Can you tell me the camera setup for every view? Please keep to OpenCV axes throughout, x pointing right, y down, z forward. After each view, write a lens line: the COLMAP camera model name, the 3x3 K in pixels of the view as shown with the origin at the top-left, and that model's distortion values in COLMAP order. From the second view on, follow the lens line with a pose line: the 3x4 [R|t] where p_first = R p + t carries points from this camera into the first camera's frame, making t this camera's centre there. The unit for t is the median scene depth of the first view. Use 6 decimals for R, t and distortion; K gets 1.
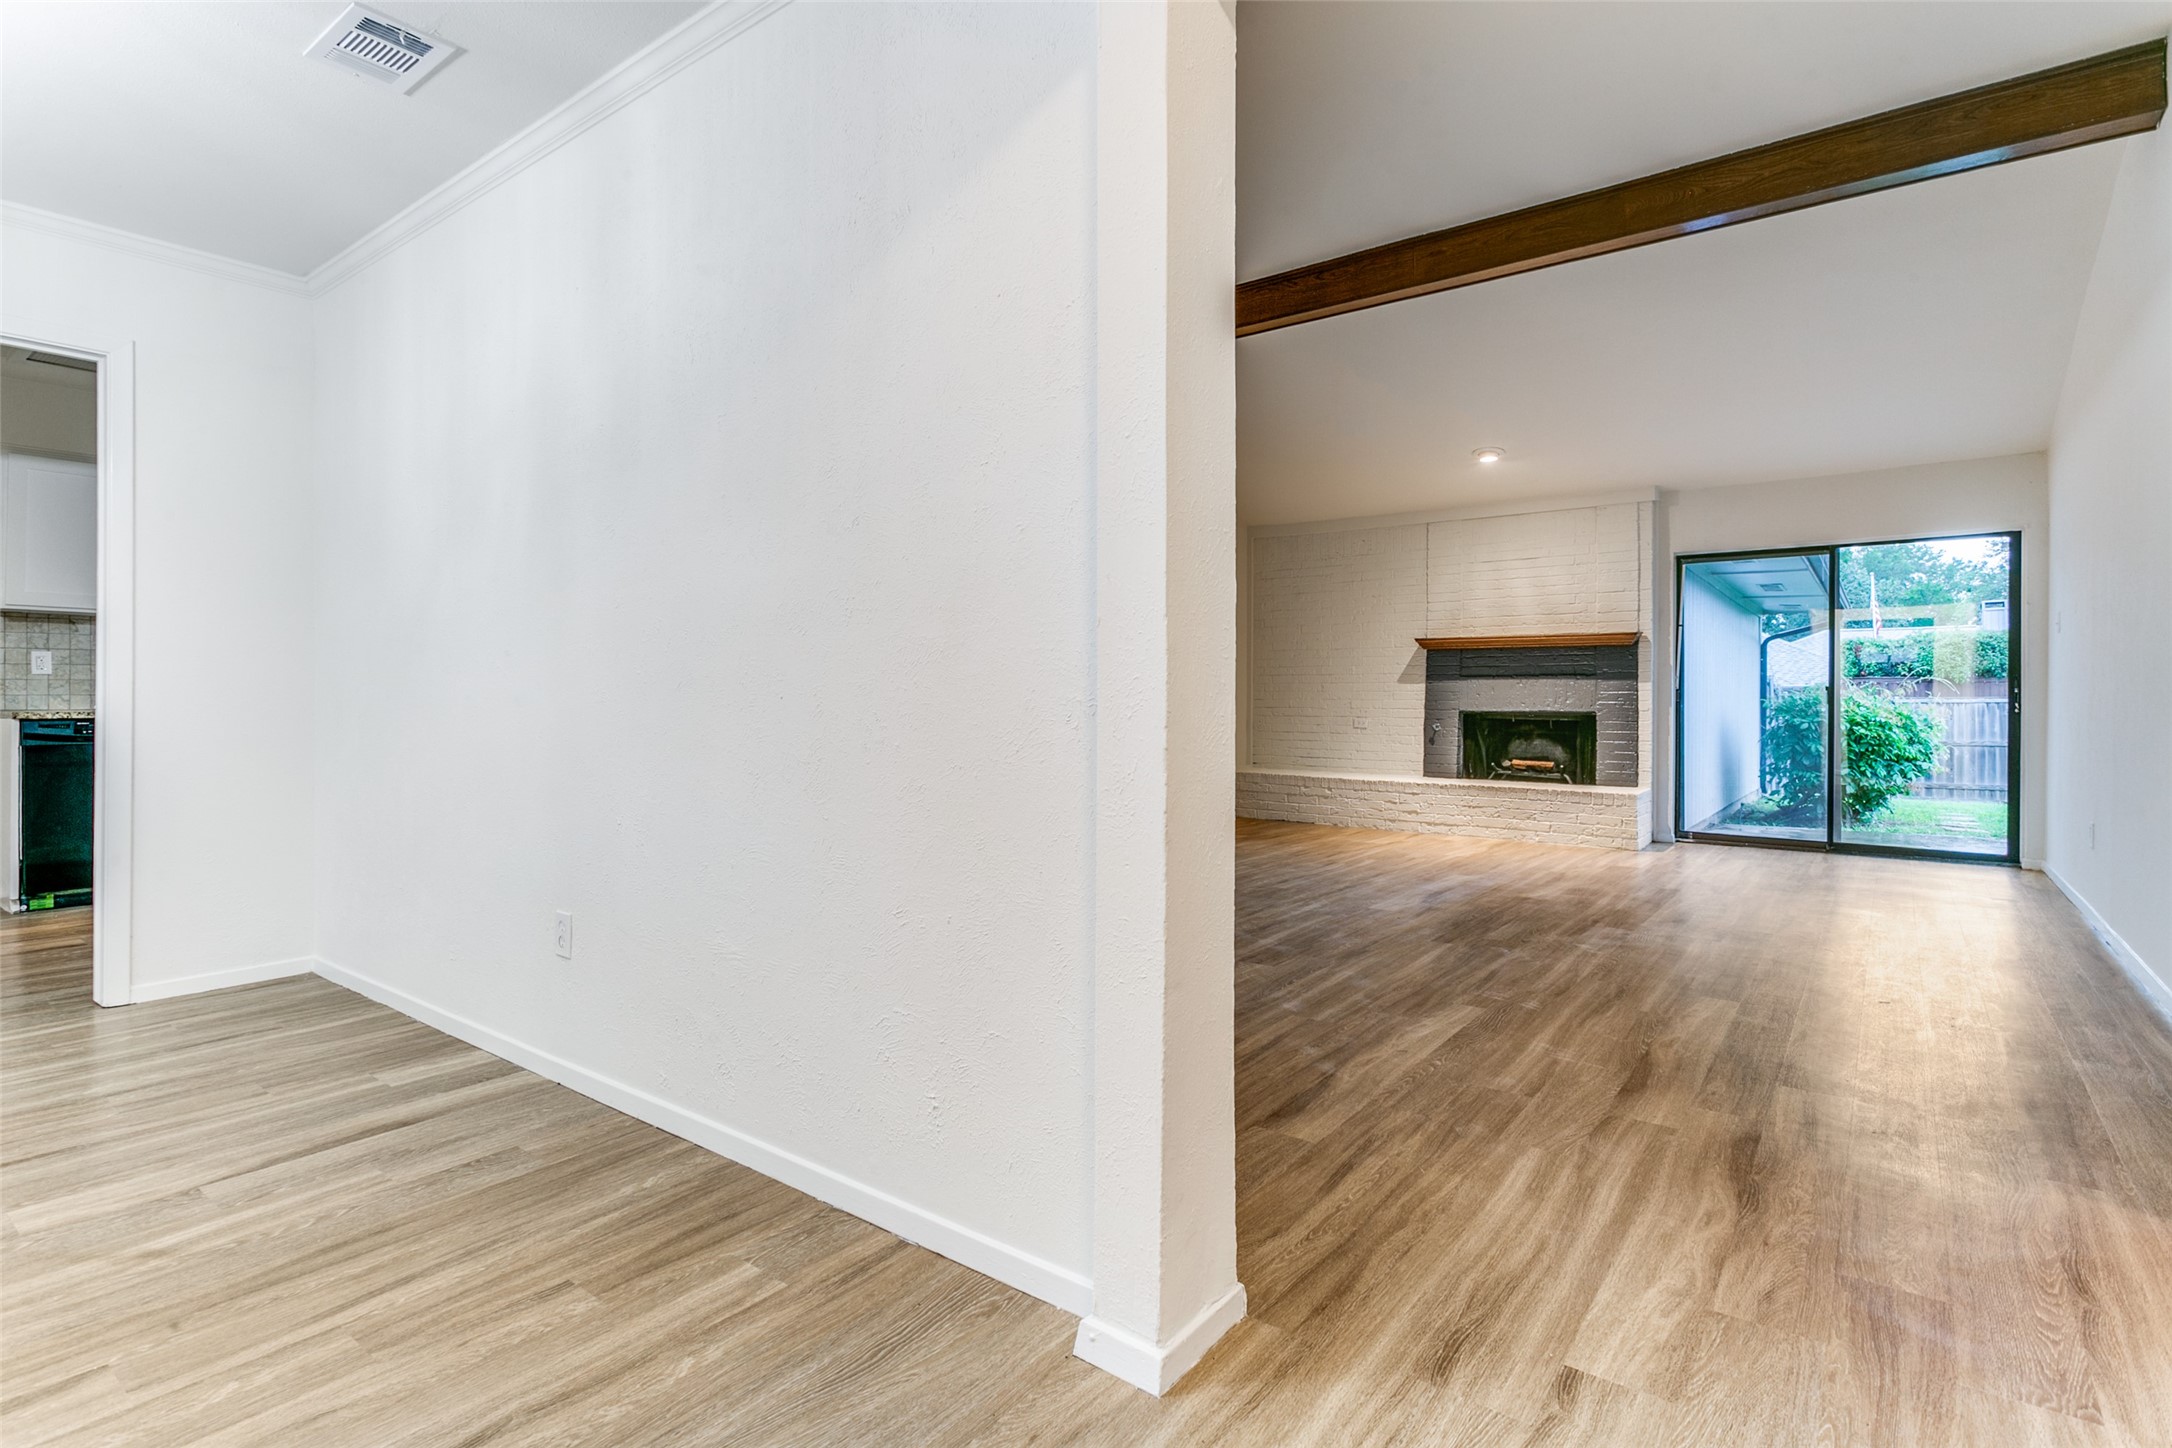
lens RADIAL K [[1032.0, 0, 1000.1], [0, 1032.0, 692.2], [0, 0, 1]] dist [0.000975, 0.000213]
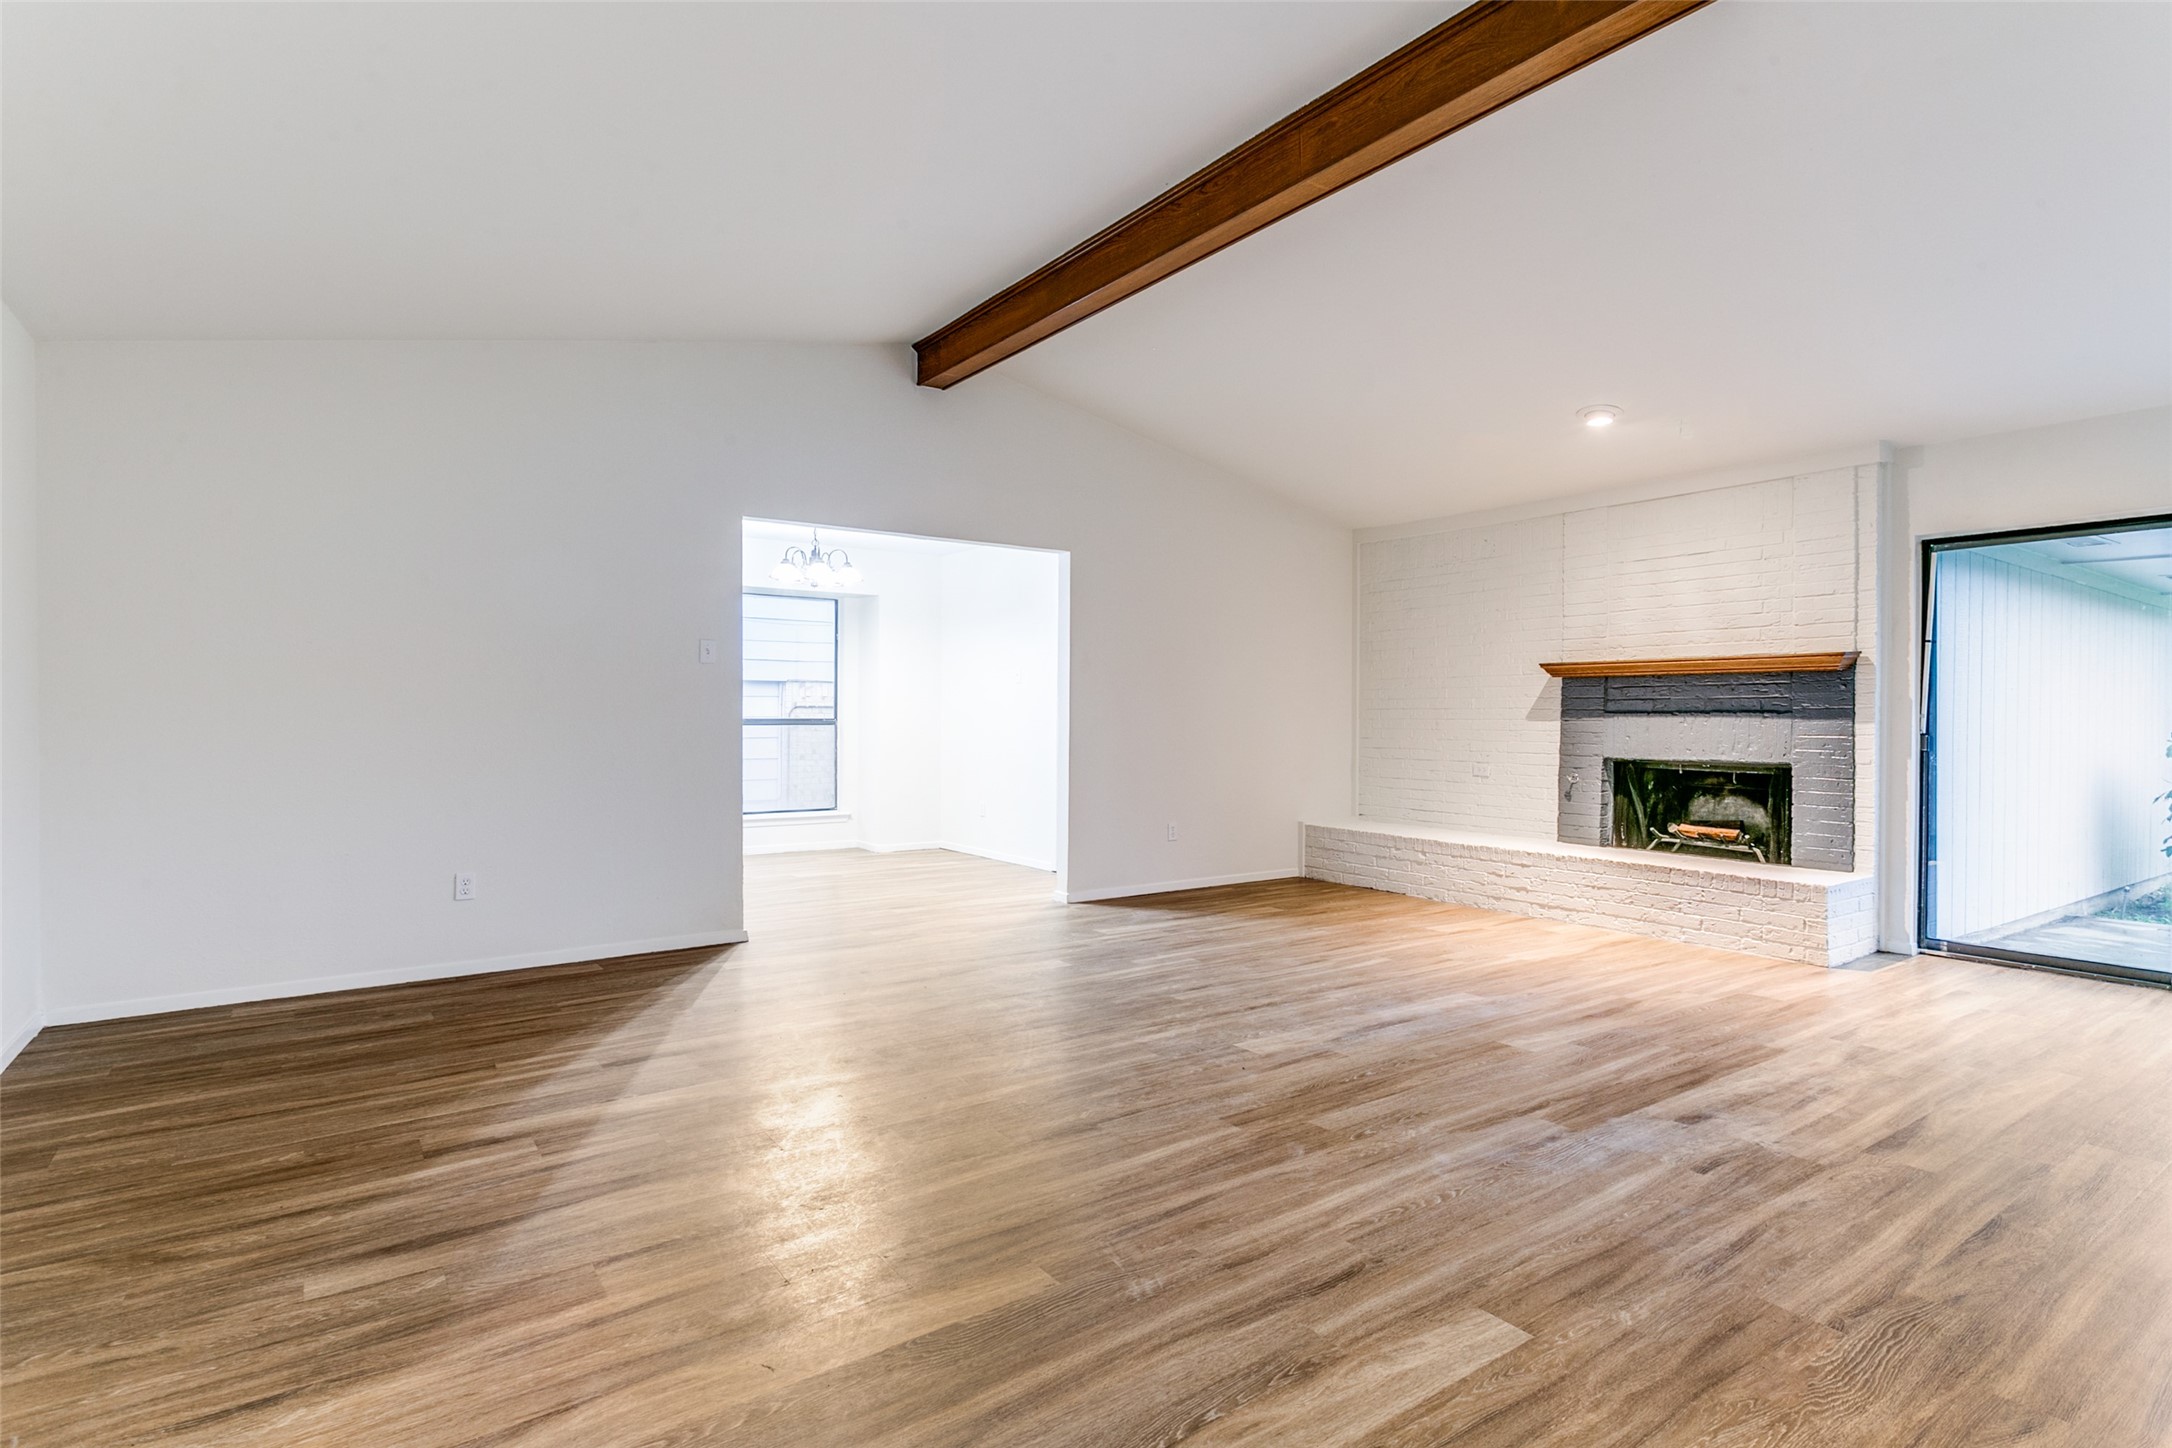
lens RADIAL K [[1016.4, 0, 1020.4], [0, 1016.4, 716.8], [0, 0, 1]] dist [0.009352, -0.000367]
pose [[0.959868, 0.001296, -0.280450, 0.264912], [-0.000167, 0.999992, 0.004050, -0.016391], [0.280453, -0.003841, 0.959860, 0.171886]]
